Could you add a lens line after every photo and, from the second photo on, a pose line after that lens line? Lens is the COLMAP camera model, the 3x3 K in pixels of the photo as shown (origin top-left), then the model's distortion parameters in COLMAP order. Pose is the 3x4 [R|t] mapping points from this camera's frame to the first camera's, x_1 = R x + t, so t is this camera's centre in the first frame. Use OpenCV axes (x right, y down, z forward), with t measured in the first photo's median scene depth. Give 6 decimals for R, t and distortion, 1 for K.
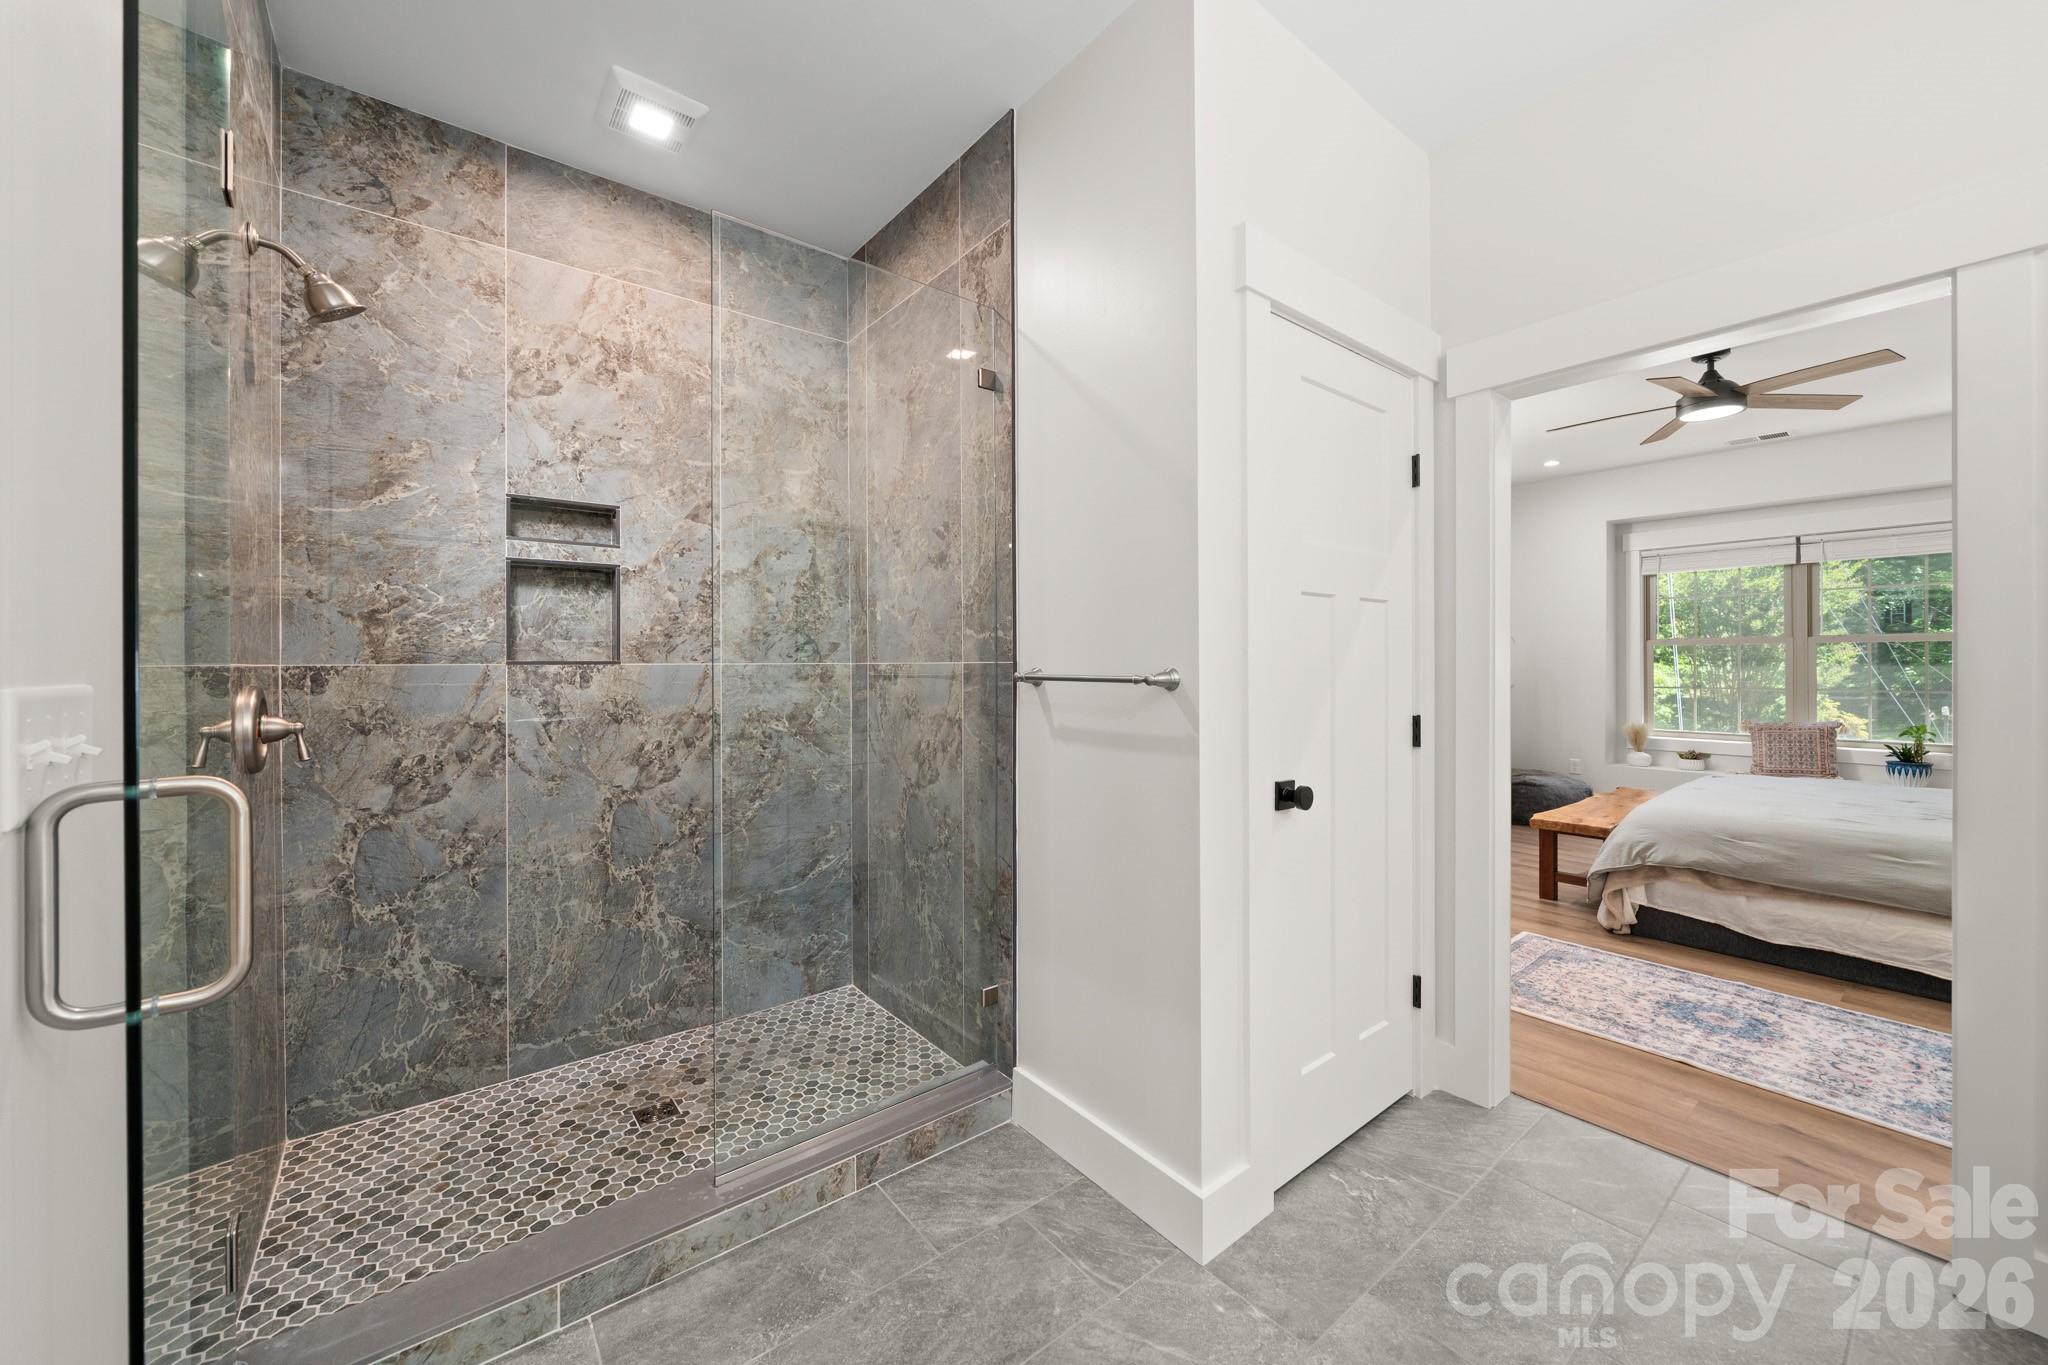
lens RADIAL K [[769.4, 0, 1022.4], [0, 769.4, 655.0], [0, 0, 1]] dist [-0.003915, 0.000373]
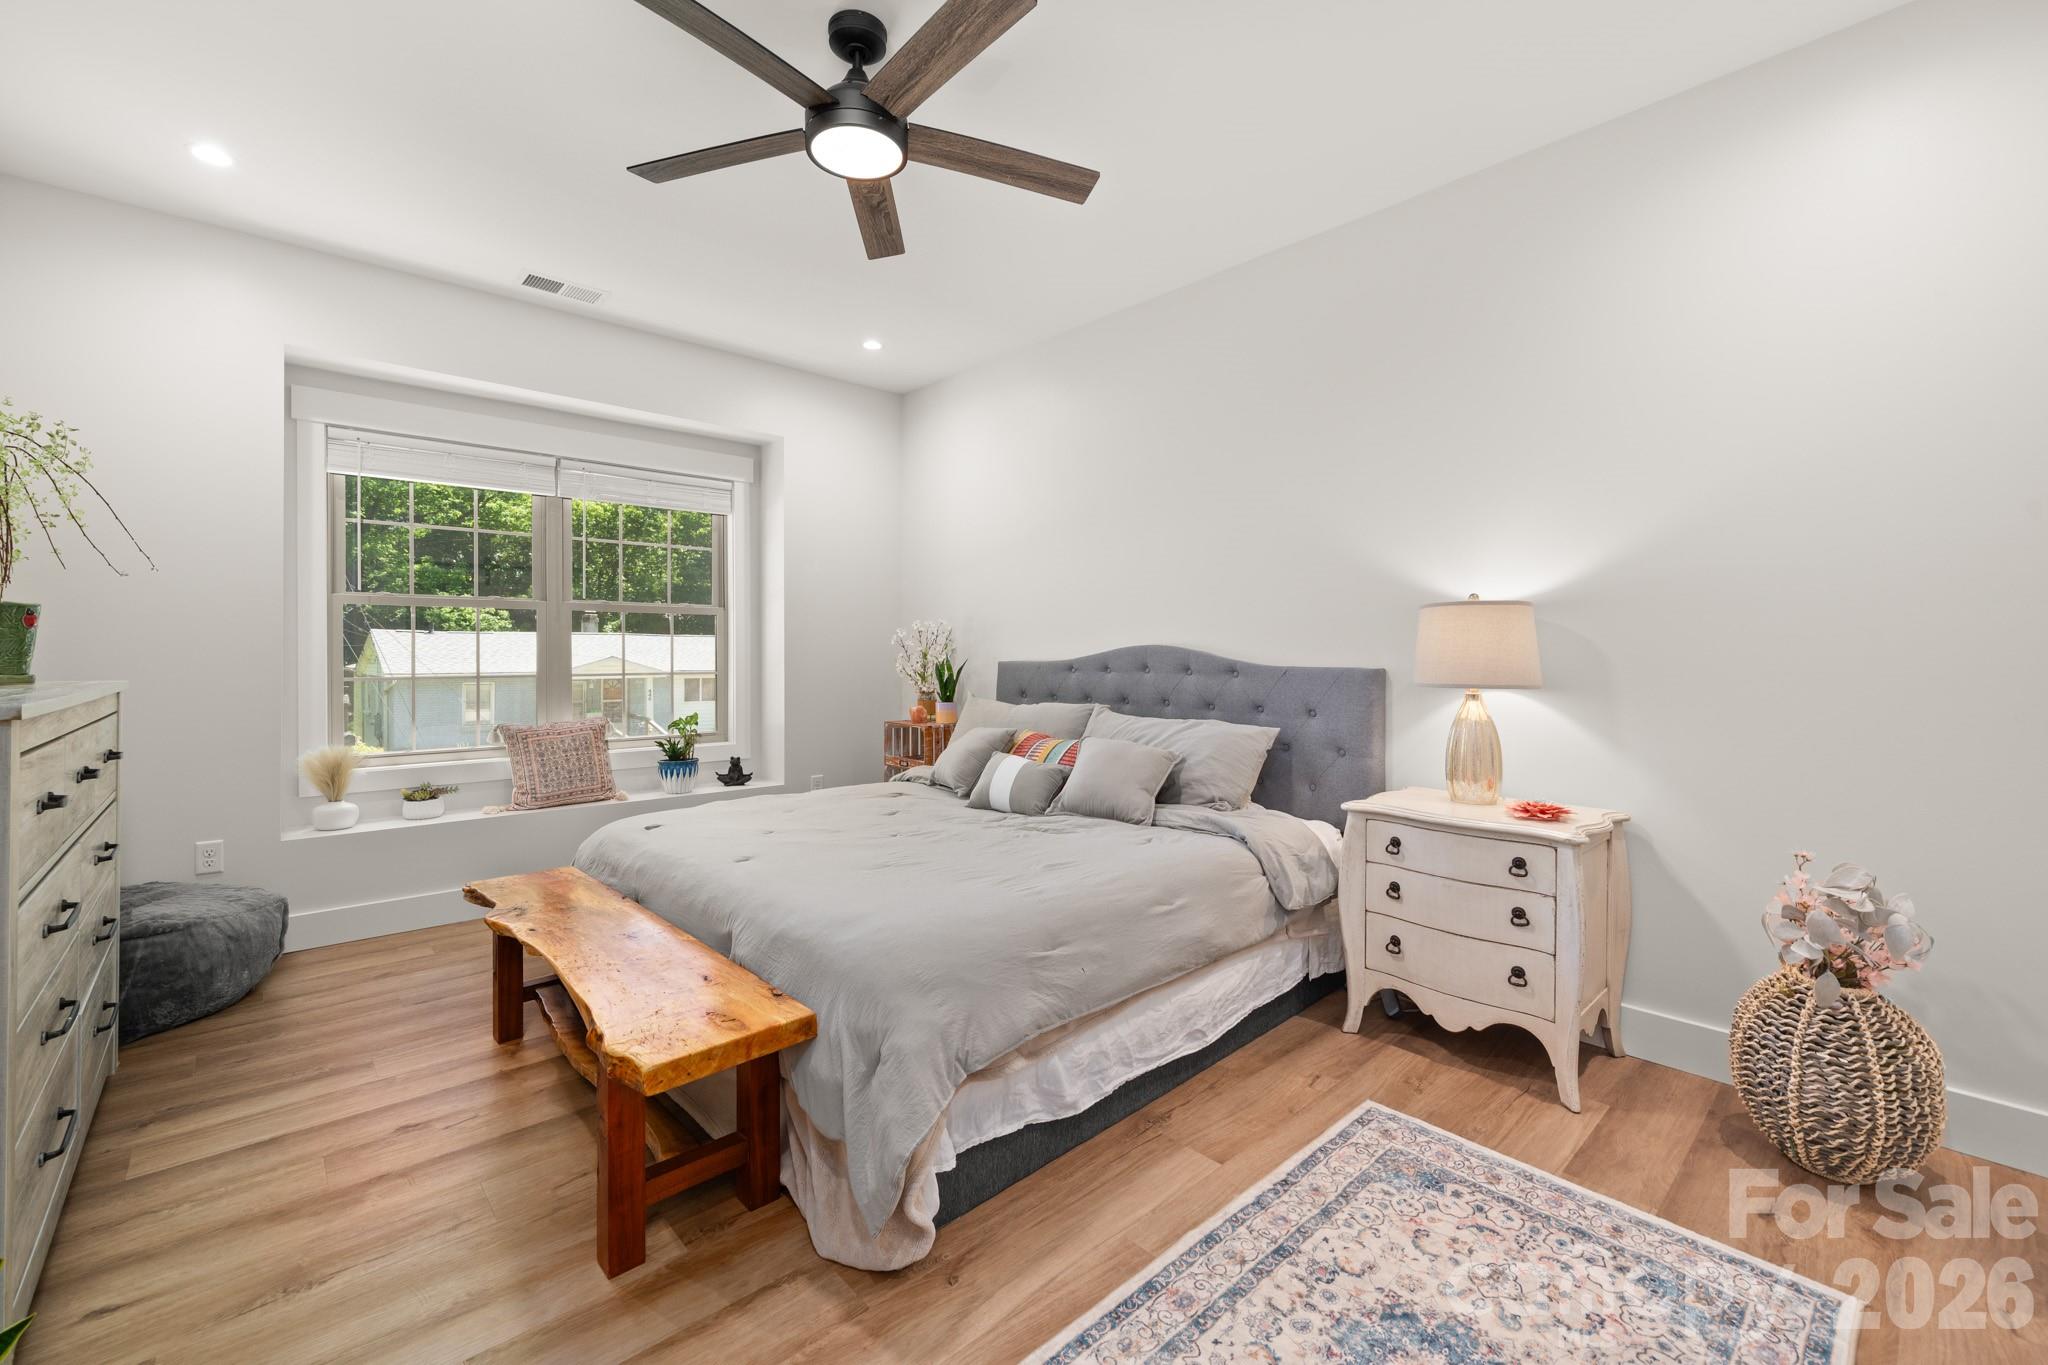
lens RADIAL K [[864.4, 0, 1026.0], [0, 864.4, 651.4], [0, 0, 1]] dist [-0.002763, 0.001017]
pose [[-0.064239, 0.003199, 0.997929, 0.413782], [-0.011003, 0.999932, -0.003914, 0.044385], [-0.997874, -0.011232, -0.064199, 1.308573]]
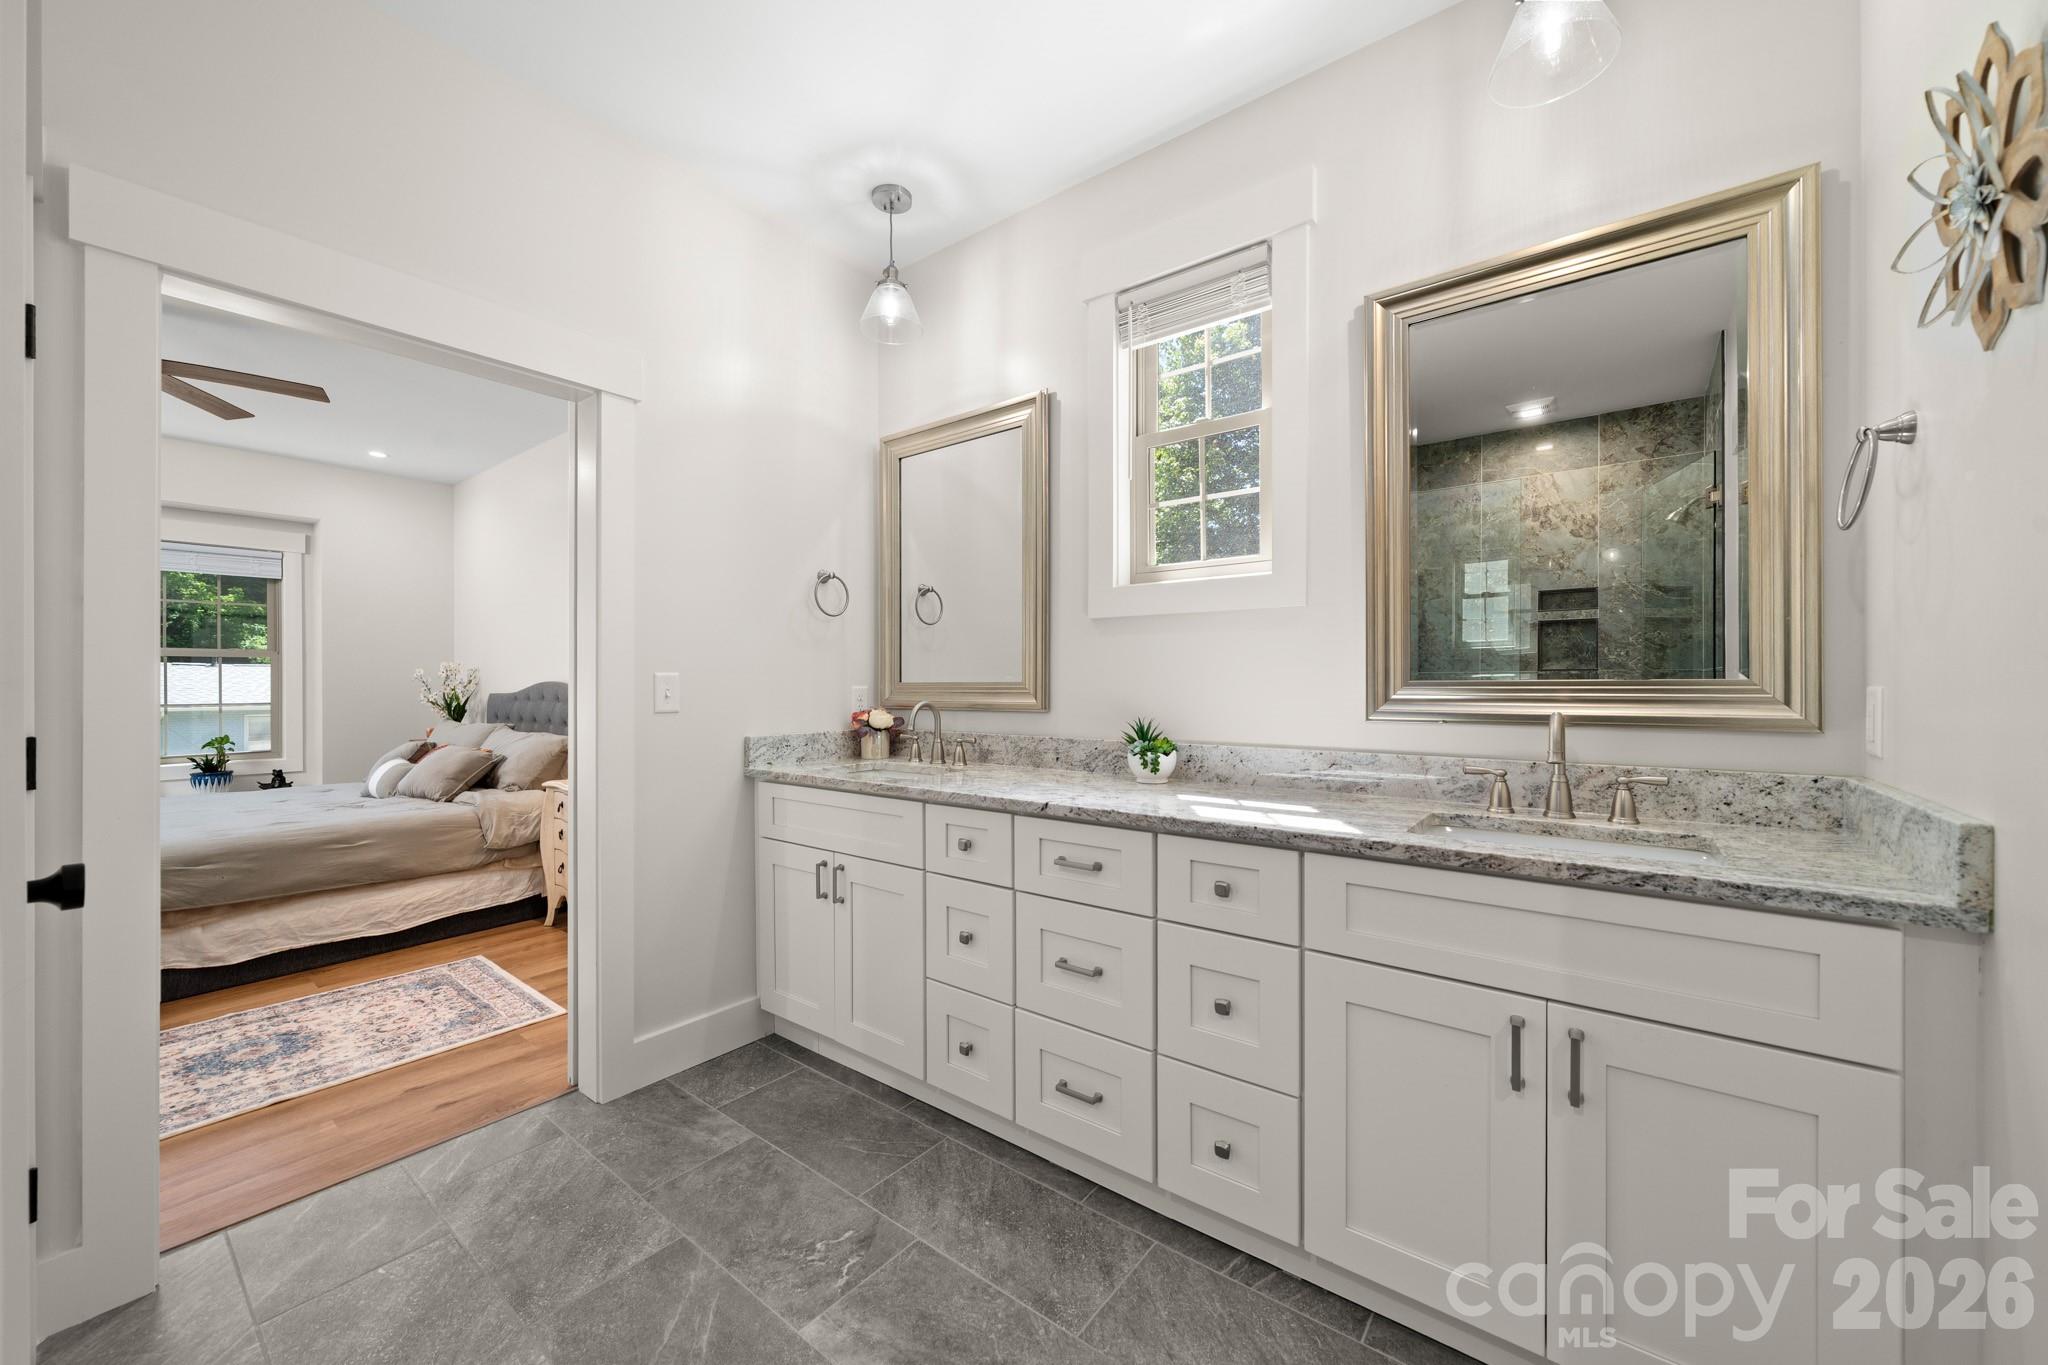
lens RADIAL K [[769.4, 0, 1019.8], [0, 769.4, 684.2], [0, 0, 1]] dist [-0.003915, 0.000373]
pose [[-0.237526, 0.000197, 0.971381, -0.216270], [-0.007620, 0.999969, -0.002066, 0.026156], [-0.971351, -0.007892, -0.237517, 0.332509]]
